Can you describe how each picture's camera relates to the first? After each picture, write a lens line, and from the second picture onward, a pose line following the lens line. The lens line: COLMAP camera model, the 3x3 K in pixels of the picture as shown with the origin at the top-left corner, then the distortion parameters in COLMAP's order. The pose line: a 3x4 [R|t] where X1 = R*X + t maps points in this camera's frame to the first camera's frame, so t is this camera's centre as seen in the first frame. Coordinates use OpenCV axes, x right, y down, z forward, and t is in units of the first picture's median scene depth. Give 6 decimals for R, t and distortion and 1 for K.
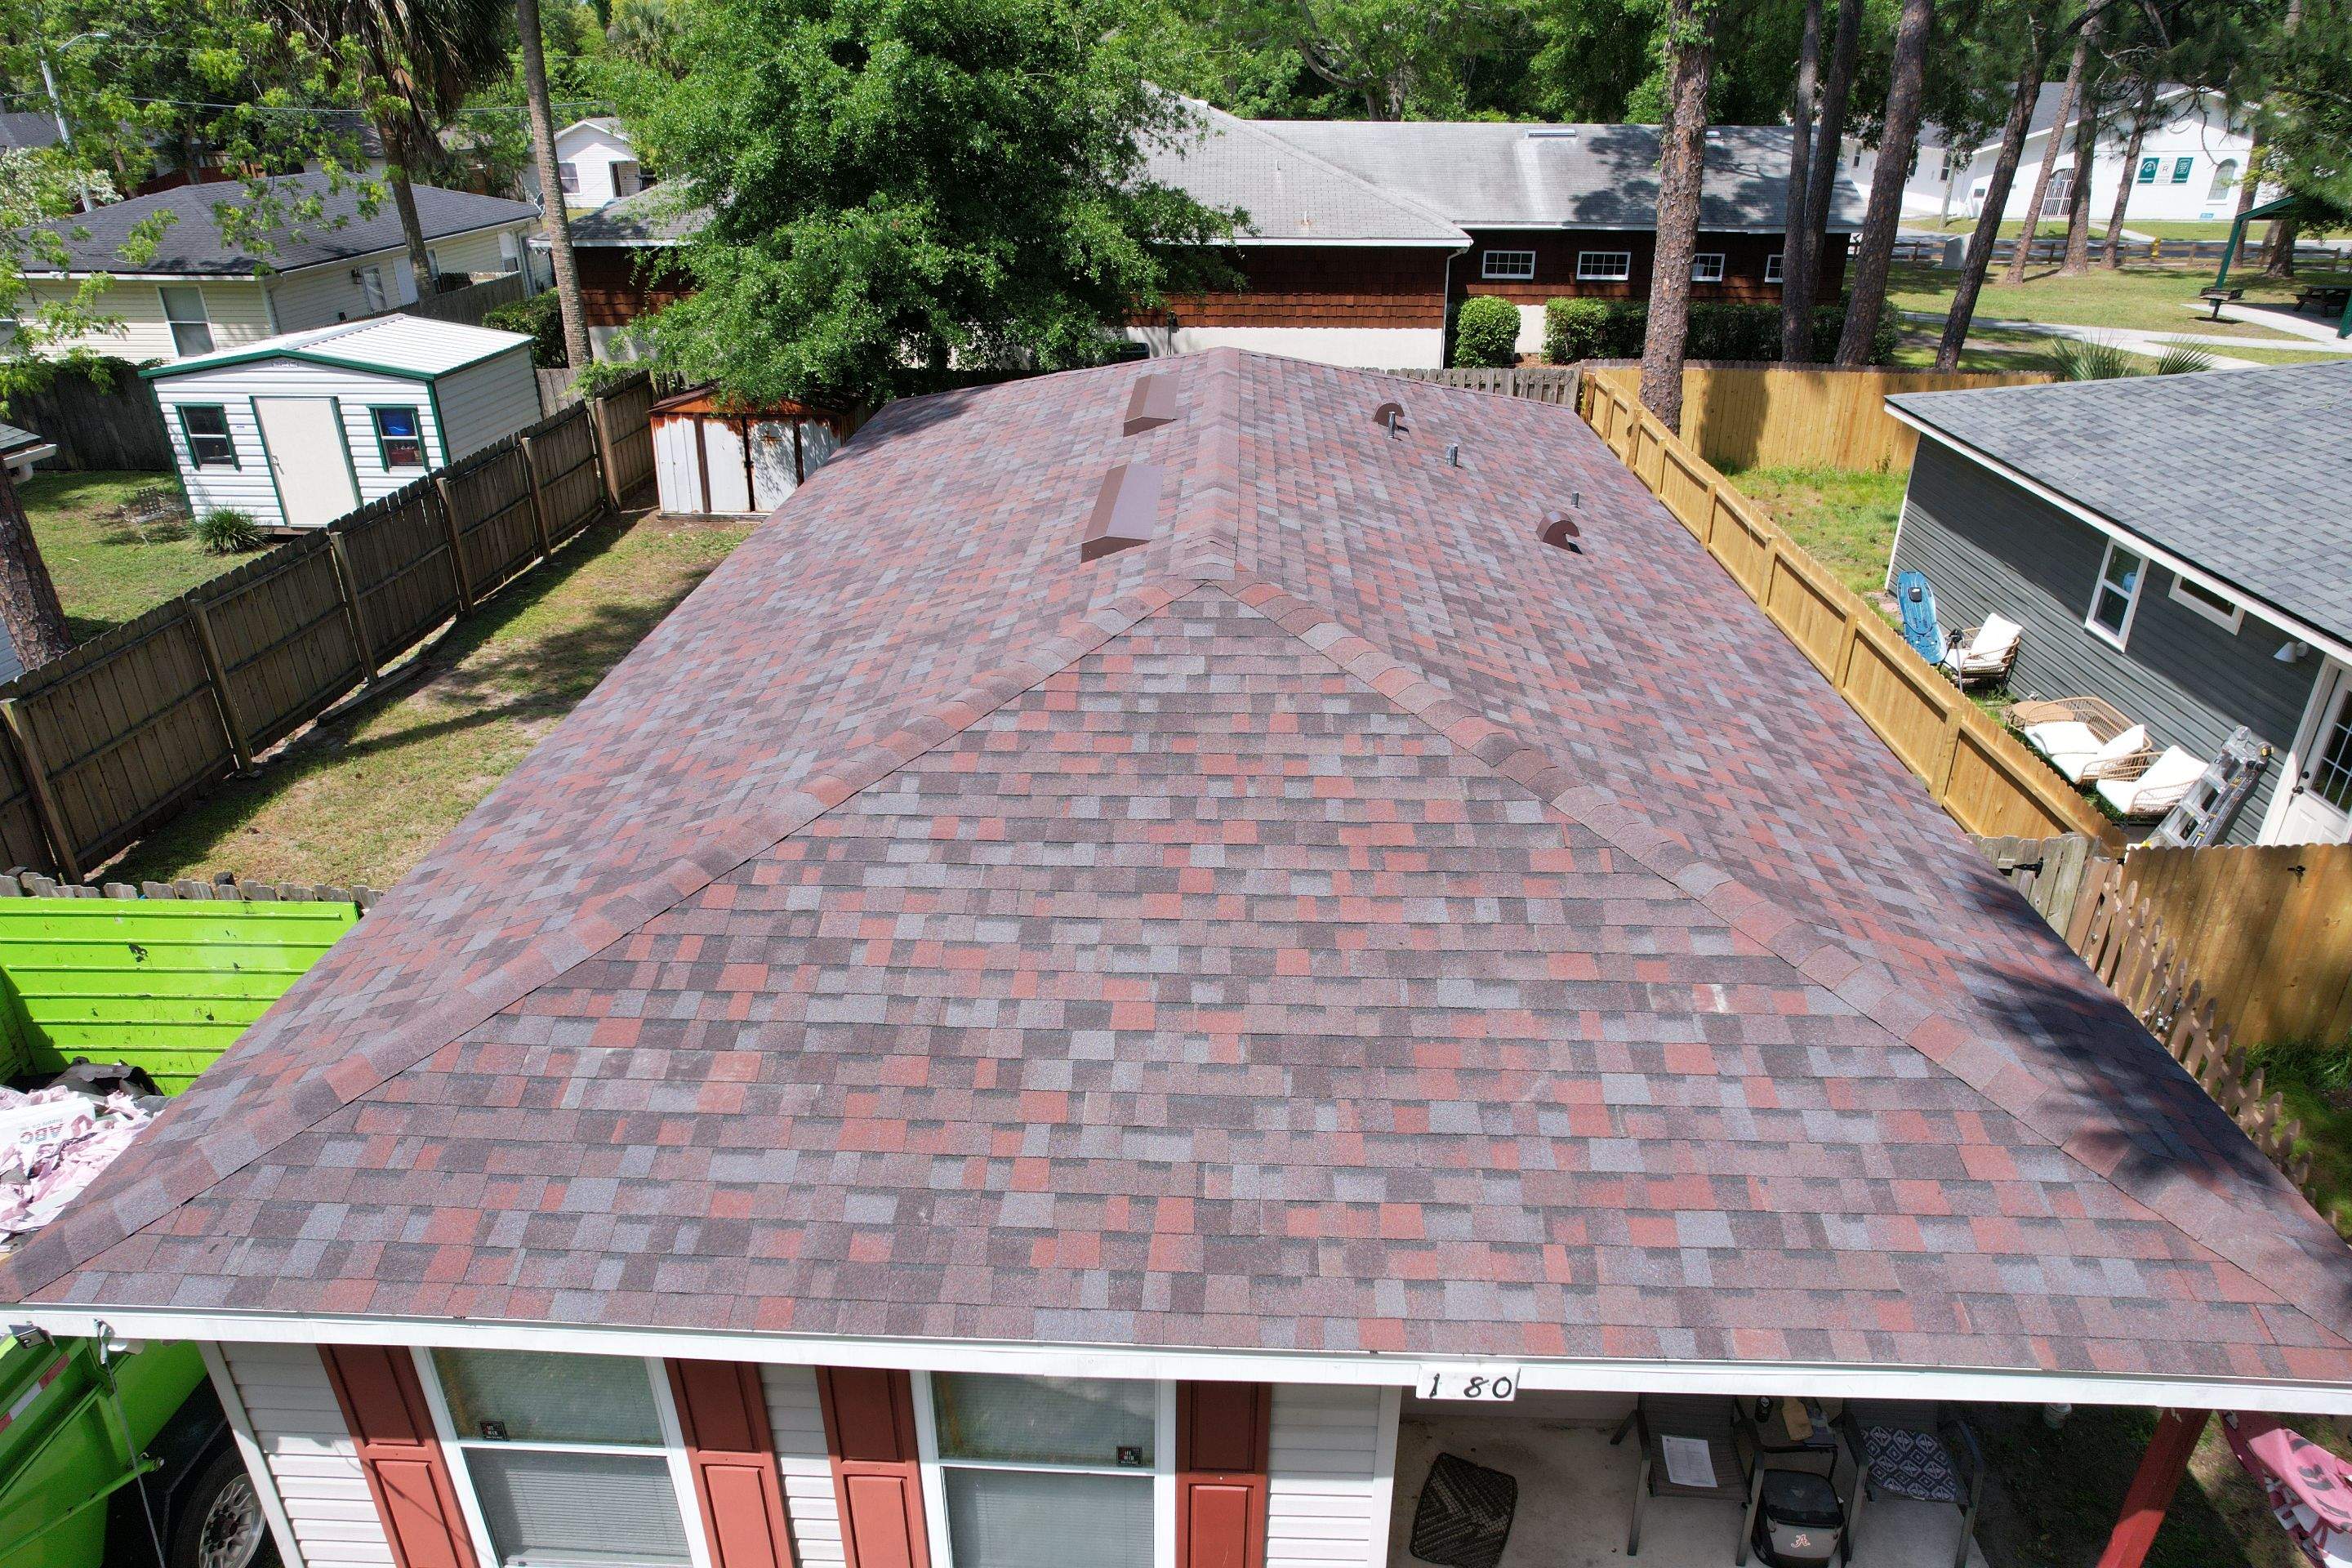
lens RADIAL K [[1554.9, 0, 1180.9], [0, 1554.9, 845.6], [0, 0, 1]] dist [-0.052513, -0.000278]
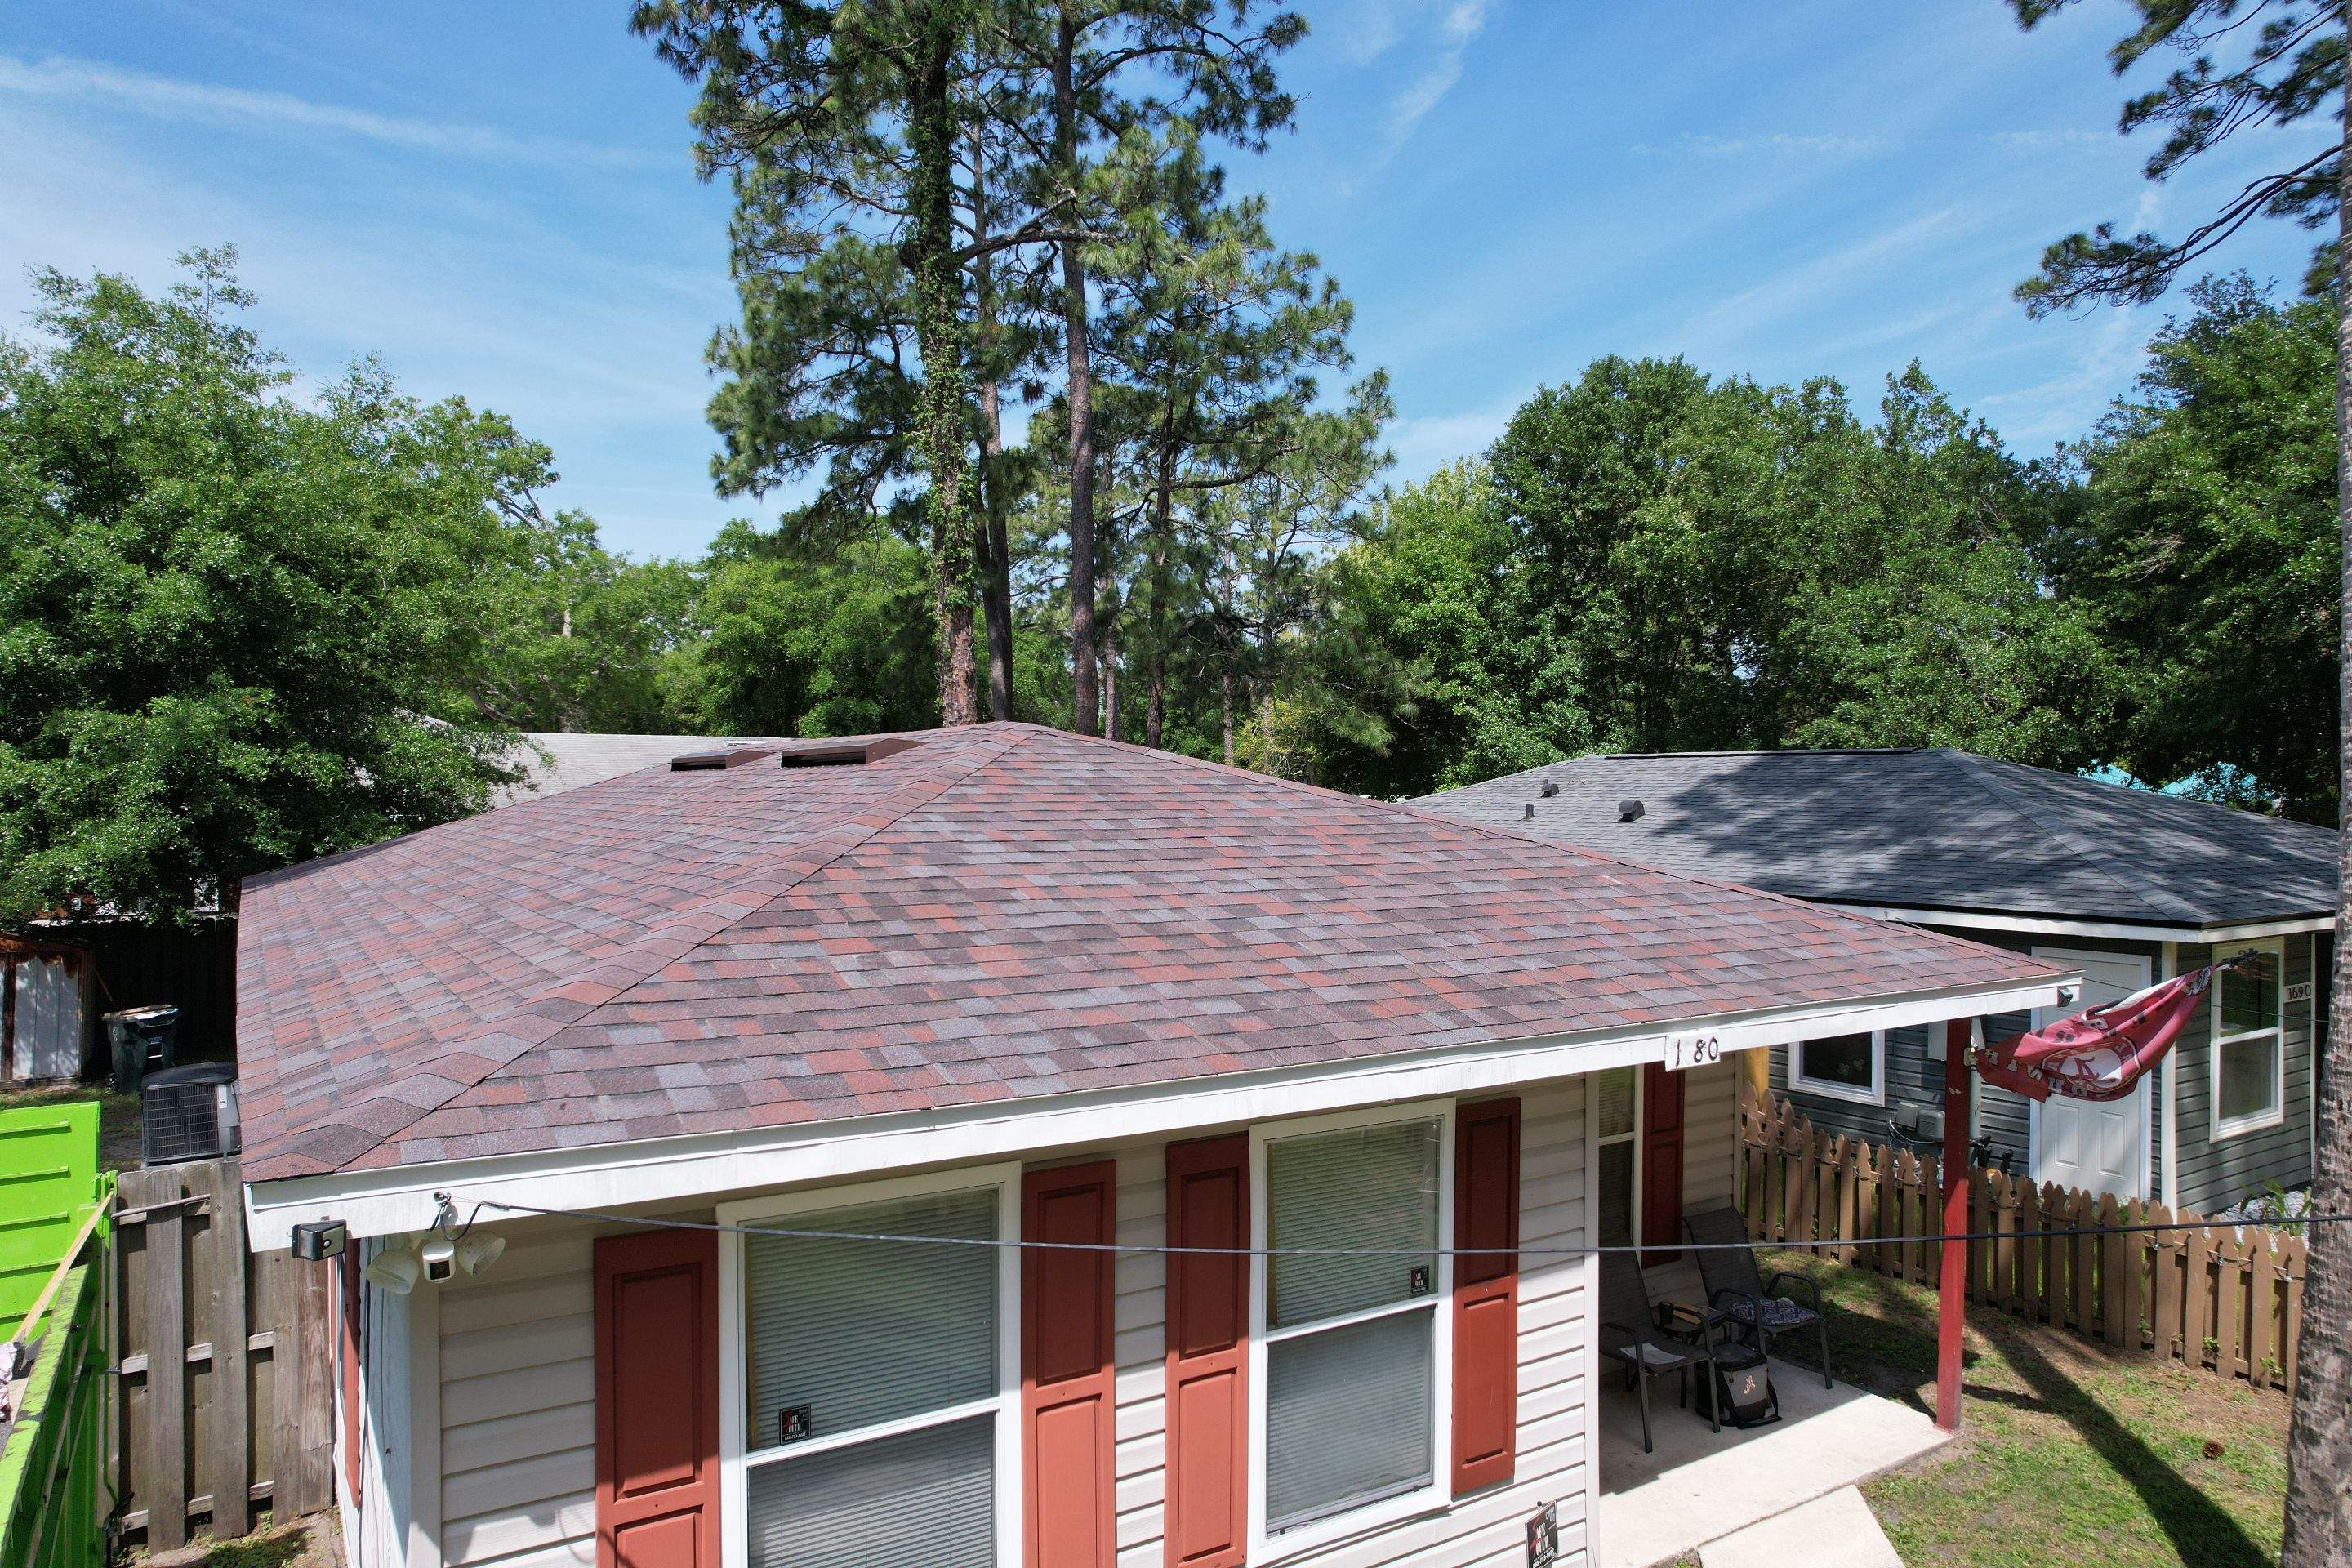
lens RADIAL K [[1557.8, 0, 1175.3], [0, 1557.8, 818.6], [0, 0, 1]] dist [-0.001310, 0.000071]
pose [[0.817852, -0.004907, 0.575407, -0.257349], [0.269849, 0.886461, -0.375989, 0.158302], [-0.508231, 0.462777, 0.726318, 0.060976]]
